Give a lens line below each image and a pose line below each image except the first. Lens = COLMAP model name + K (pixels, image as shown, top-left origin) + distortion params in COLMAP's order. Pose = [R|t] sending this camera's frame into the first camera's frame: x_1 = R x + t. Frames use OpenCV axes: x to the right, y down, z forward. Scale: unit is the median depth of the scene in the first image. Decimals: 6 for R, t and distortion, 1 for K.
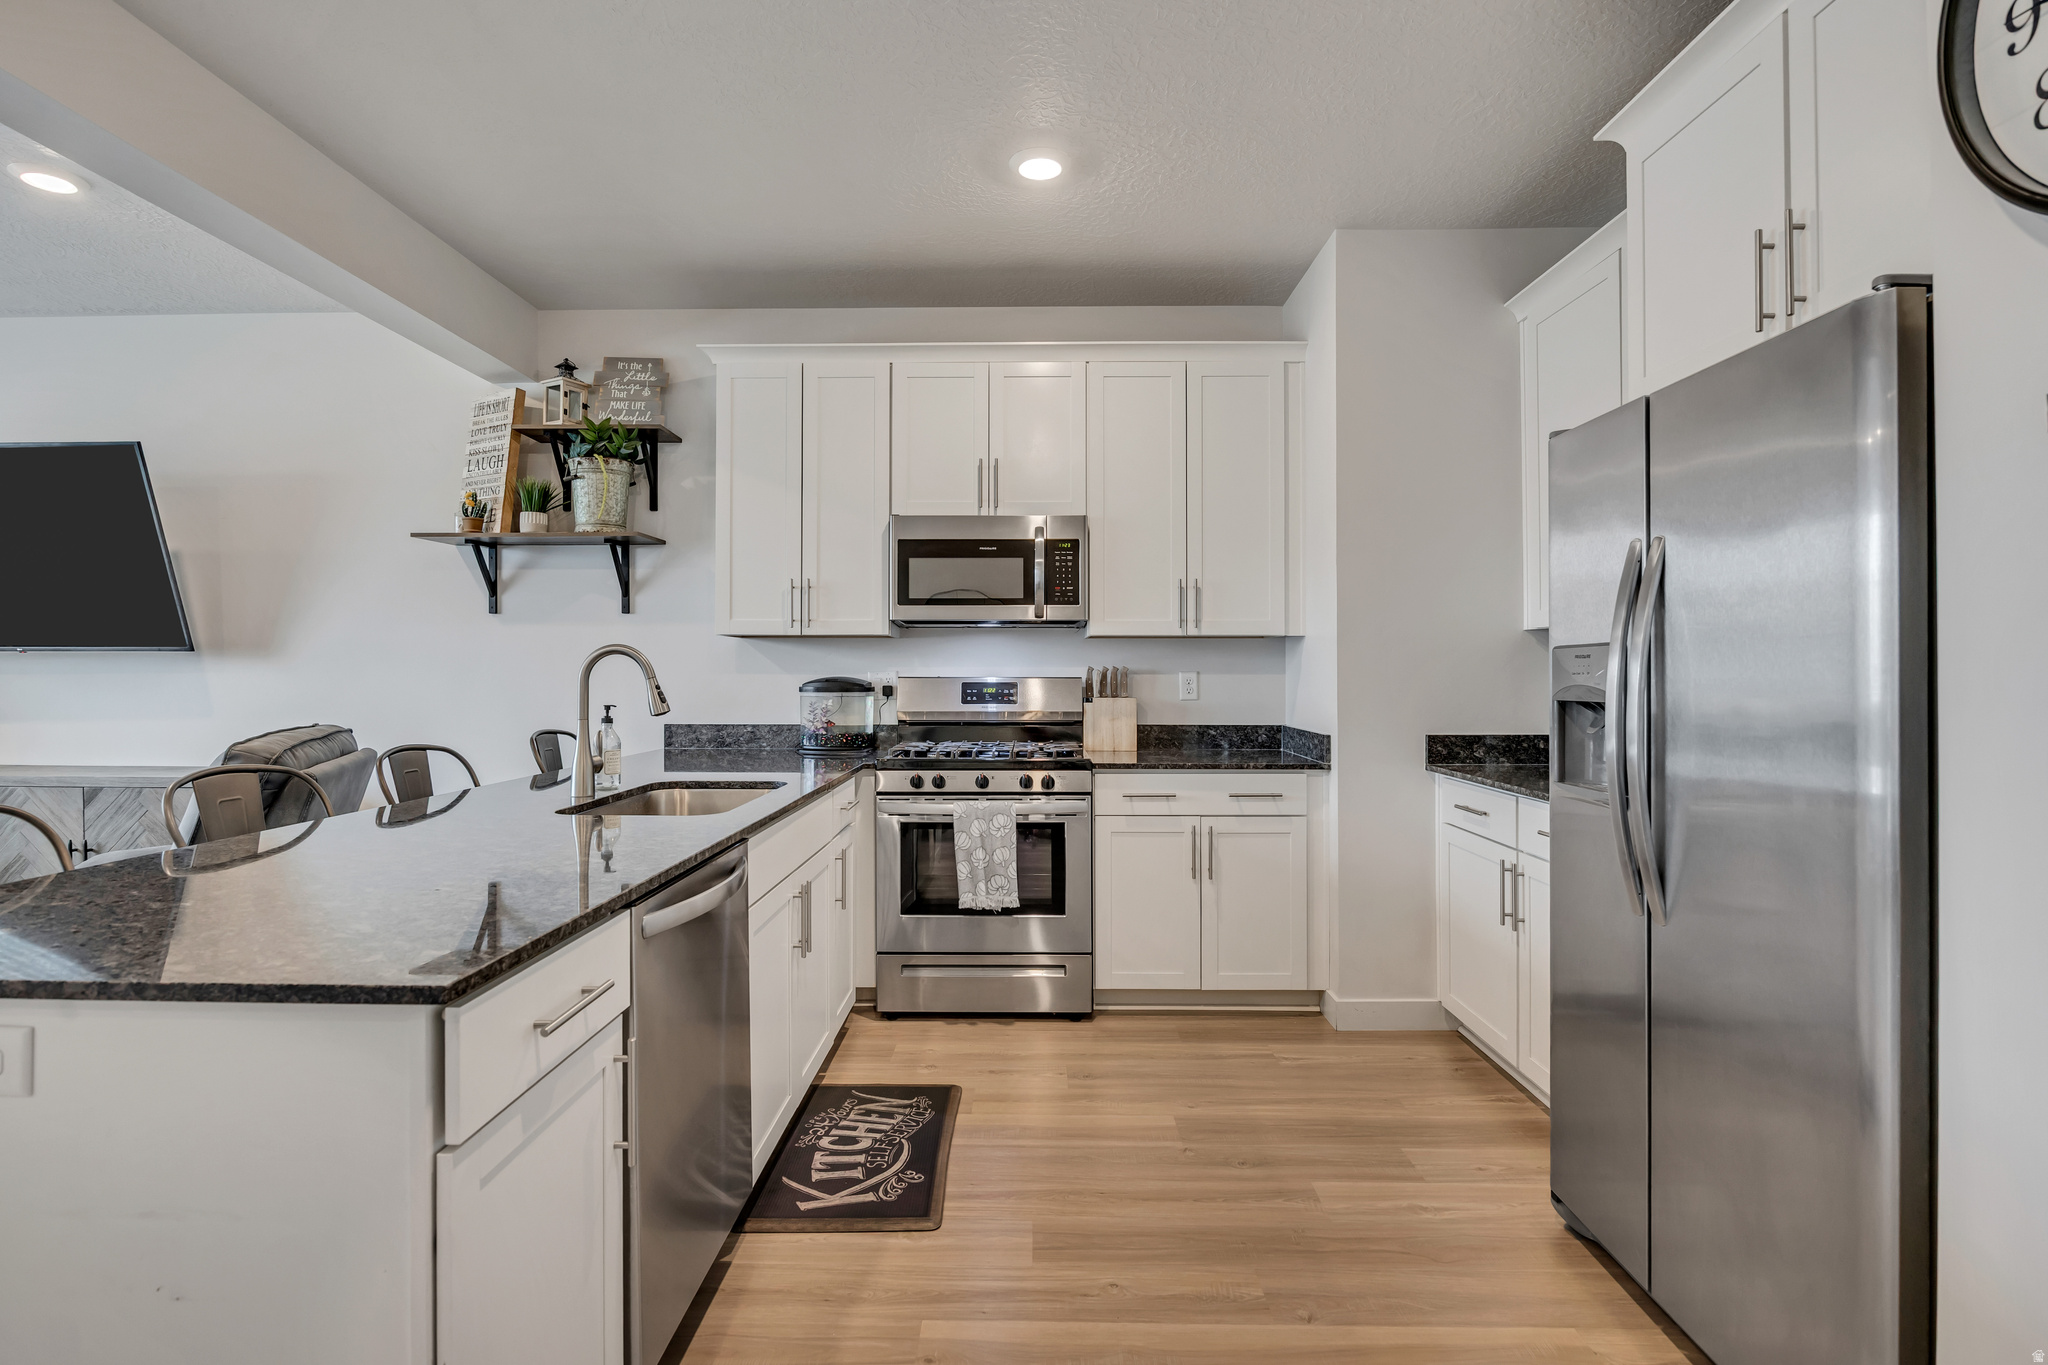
lens RADIAL K [[992.1, 0, 1025.3], [0, 992.1, 670.5], [0, 0, 1]] dist [0.000078, -0.001111]
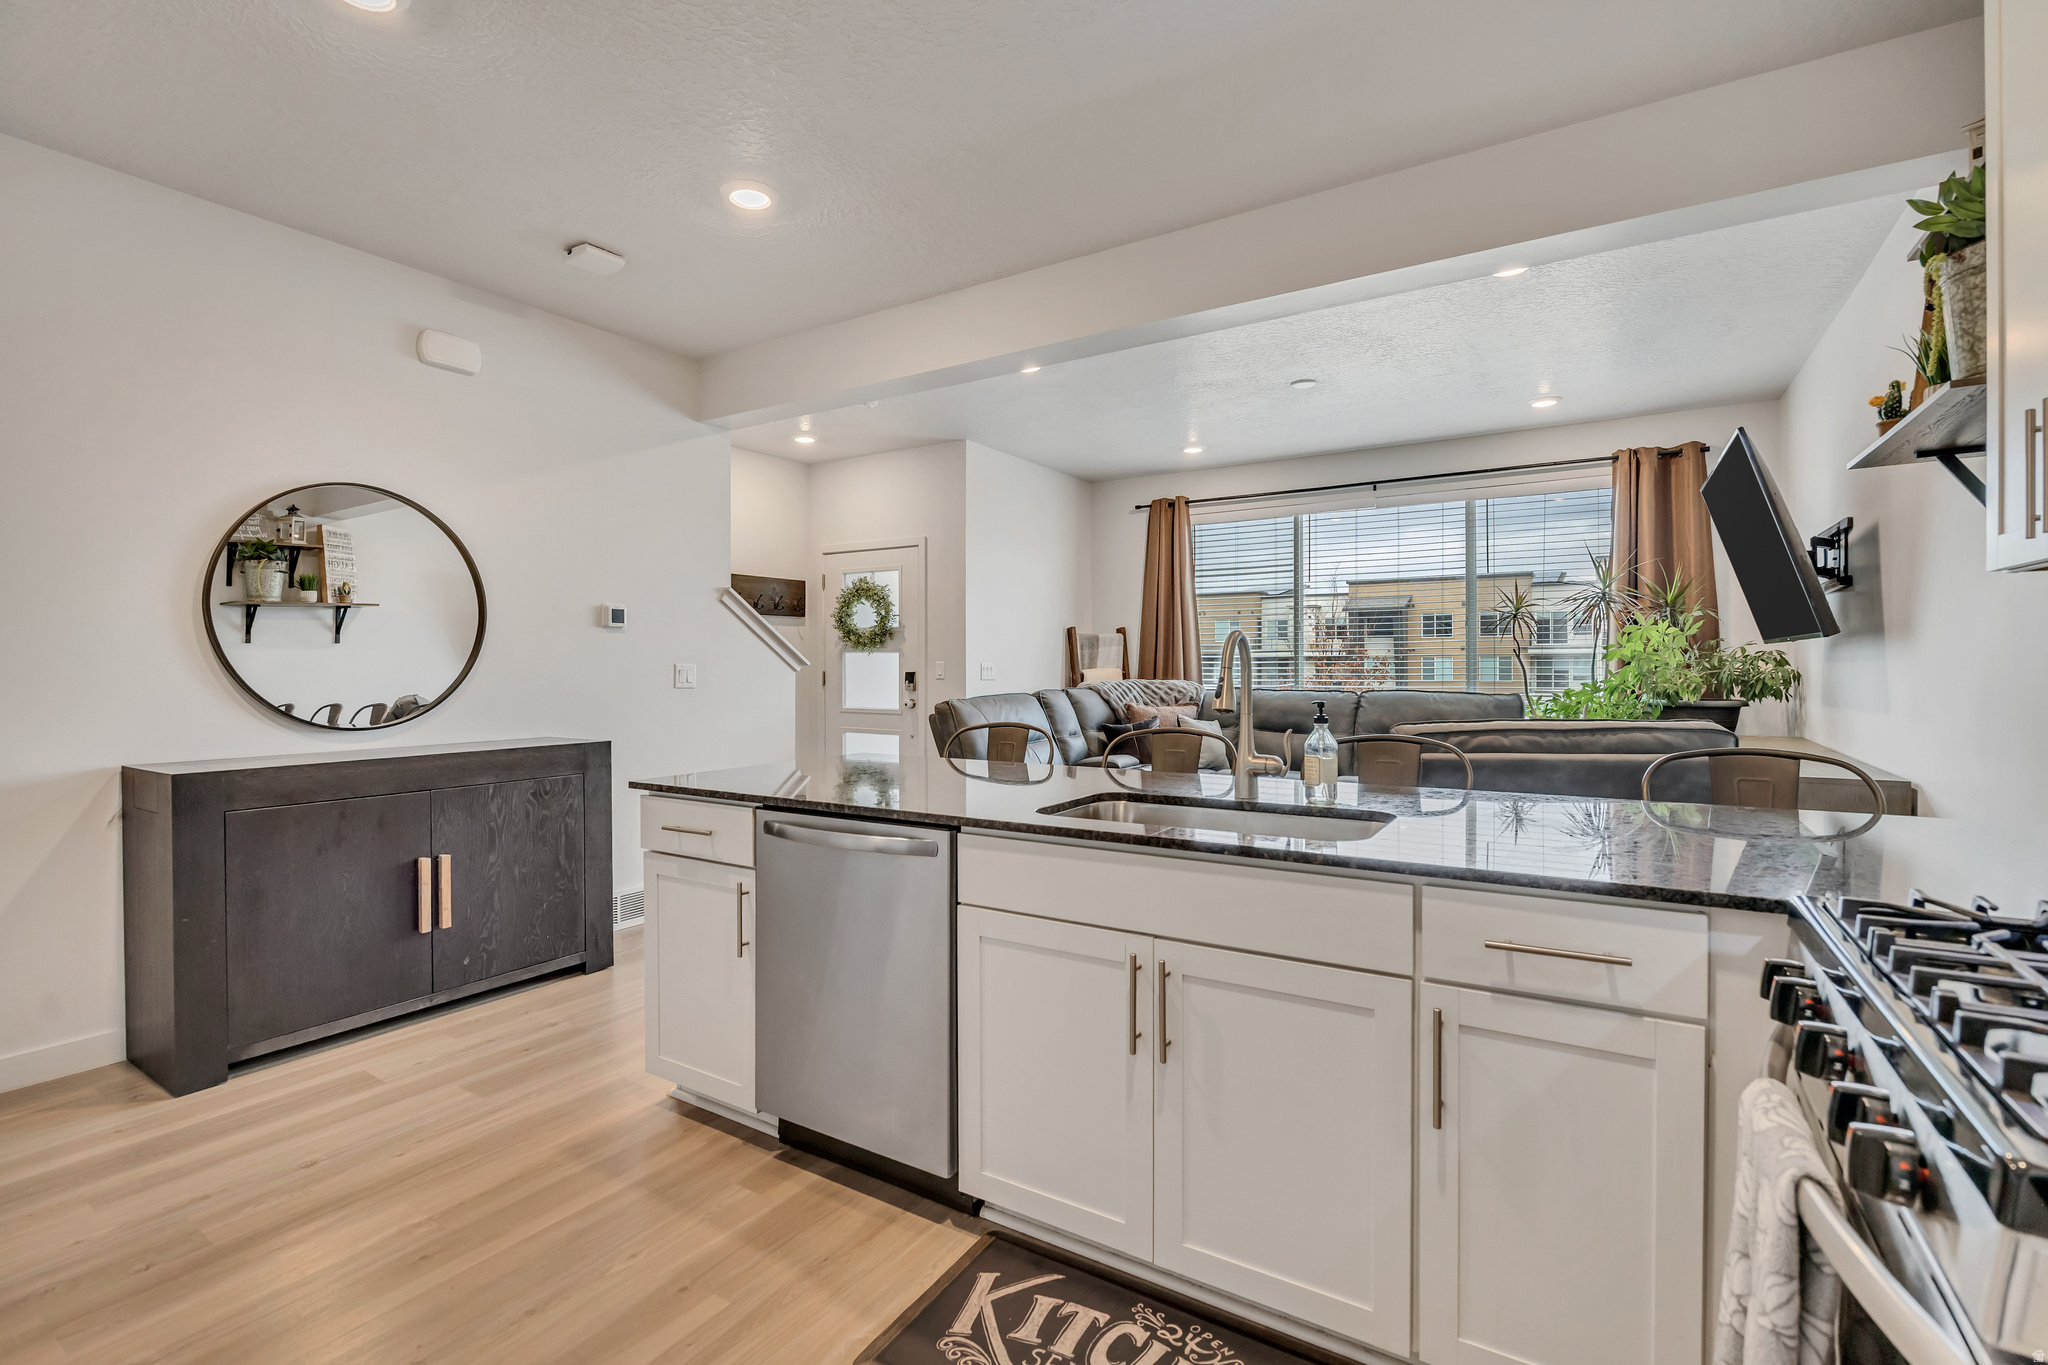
lens RADIAL K [[904.8, 0, 1026.8], [0, 904.8, 678.4], [0, 0, 1]] dist [-0.001317, -0.000086]
pose [[-0.517614, 0.004990, -0.855600, 0.423911], [0.010430, 0.999945, -0.000478, 0.007217], [0.855551, -0.009171, -0.517638, 1.383845]]
